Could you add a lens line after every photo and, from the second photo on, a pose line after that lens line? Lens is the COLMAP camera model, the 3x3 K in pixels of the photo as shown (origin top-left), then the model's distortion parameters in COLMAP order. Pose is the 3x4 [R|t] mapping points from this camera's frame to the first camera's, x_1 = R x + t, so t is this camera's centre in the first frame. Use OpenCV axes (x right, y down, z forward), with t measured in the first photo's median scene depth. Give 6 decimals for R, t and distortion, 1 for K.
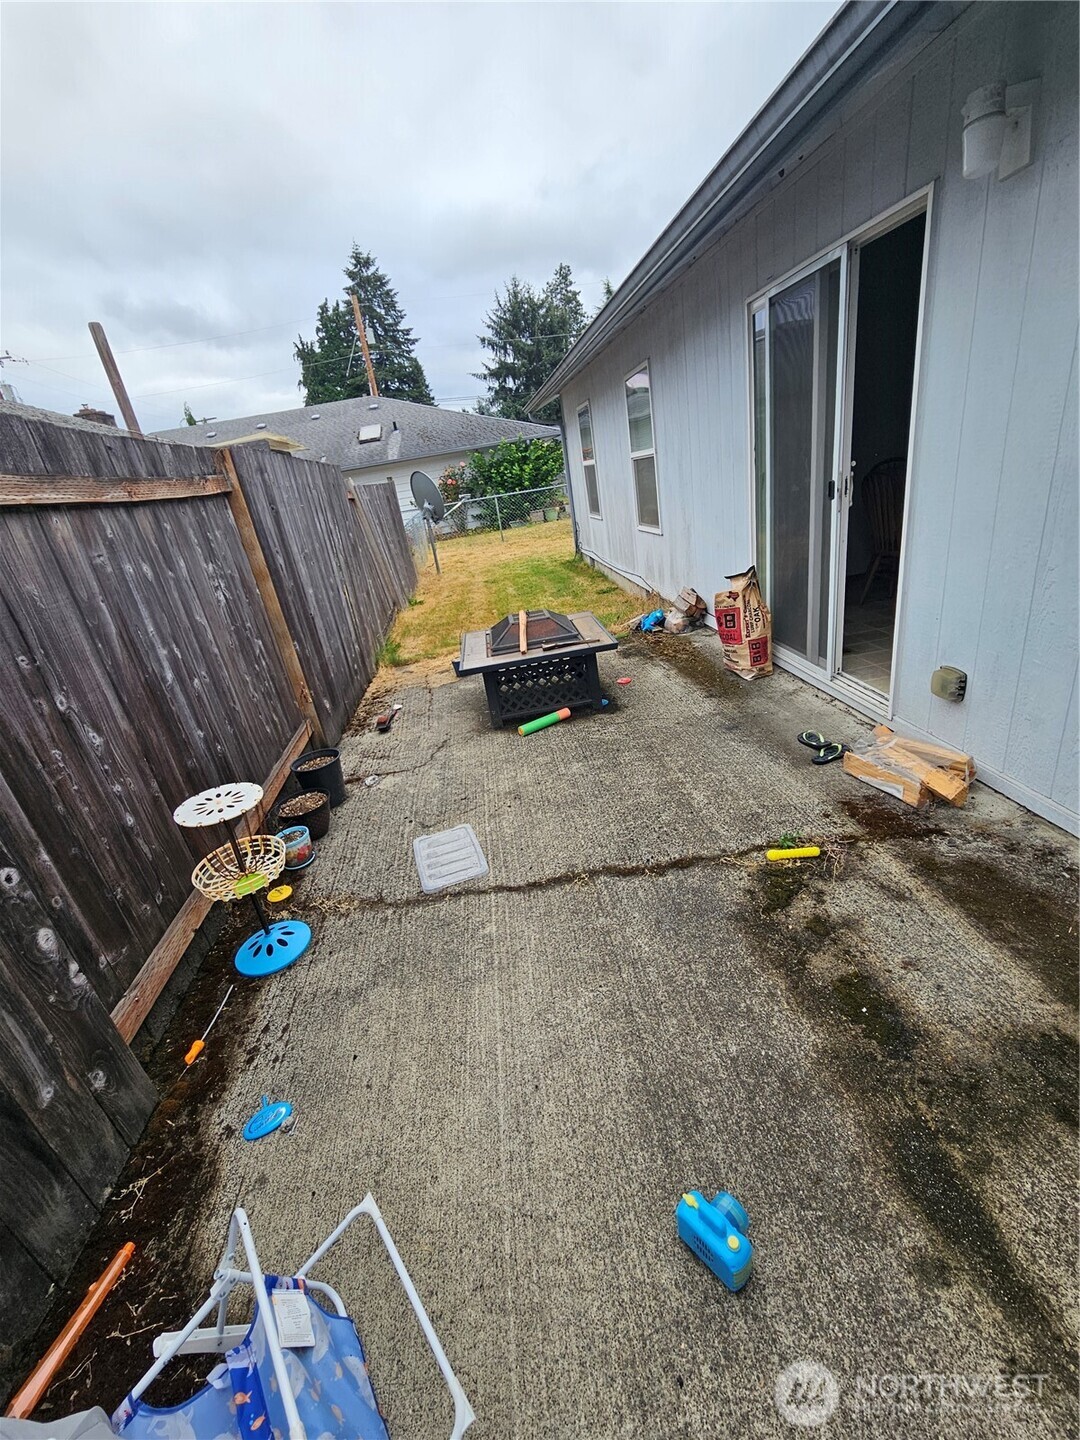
lens RADIAL K [[594.7, 0, 539.1], [0, 594.7, 718.7], [0, 0, 1]] dist [-0.000846, 0.000250]
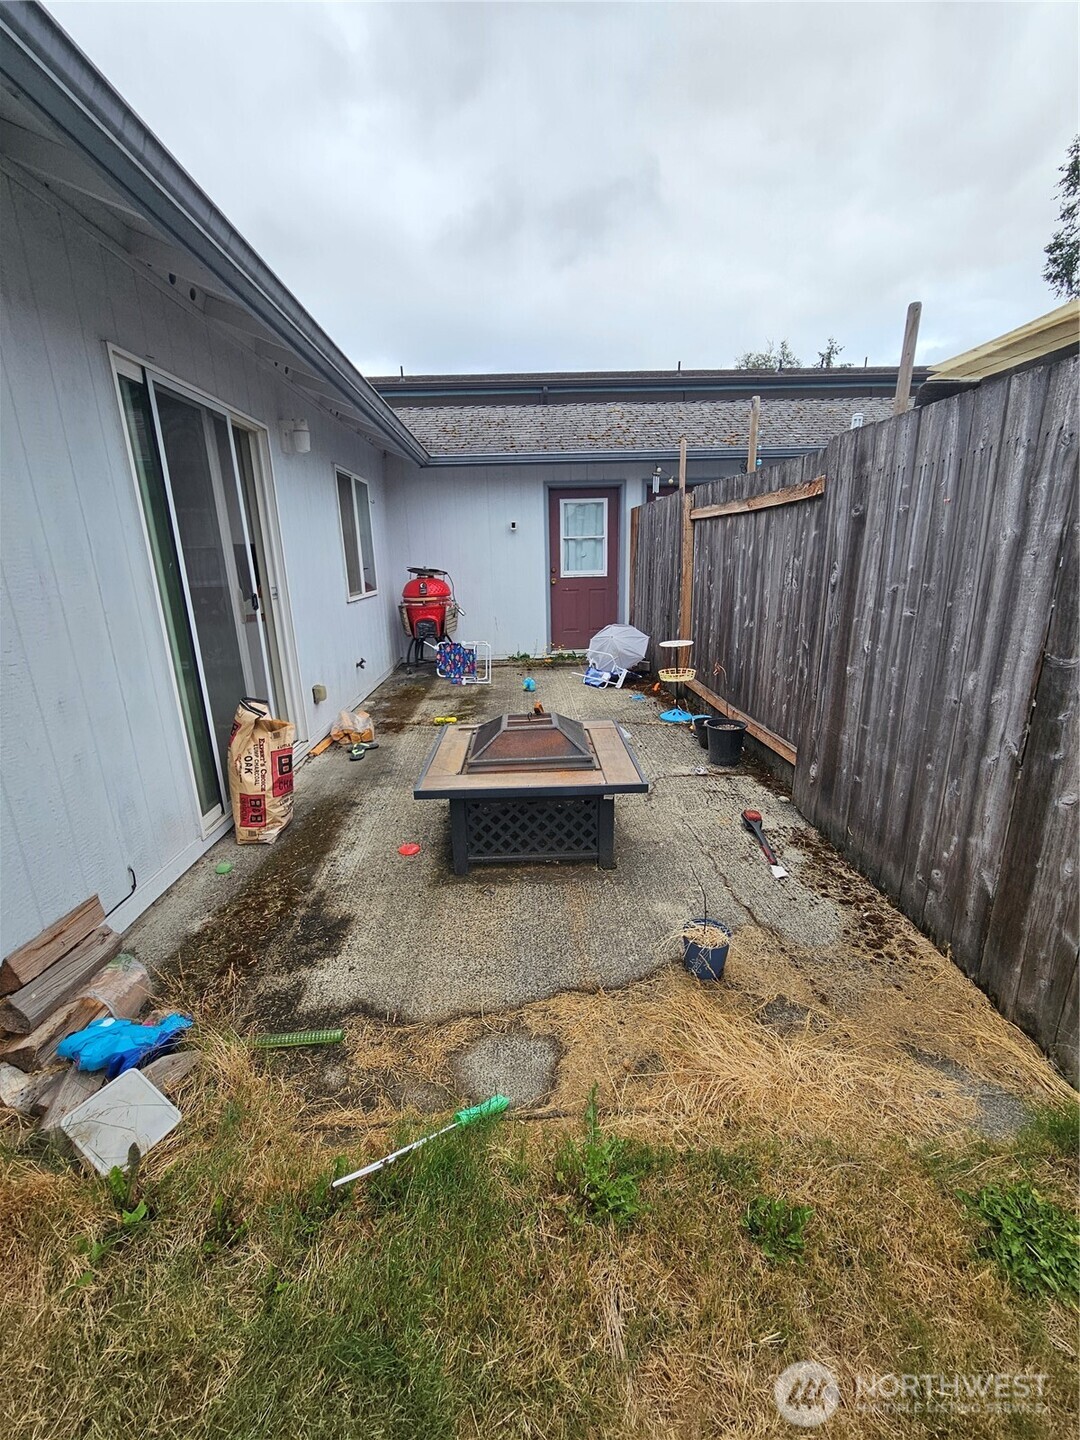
lens RADIAL K [[594.7, 0, 540.2], [0, 594.7, 718.5], [0, 0, 1]] dist [-0.000846, 0.000250]
pose [[-0.980264, 0.152754, 0.125495, -0.110585], [0.197631, 0.773191, 0.602593, -0.555576], [-0.004983, 0.615502, -0.788120, 1.435034]]
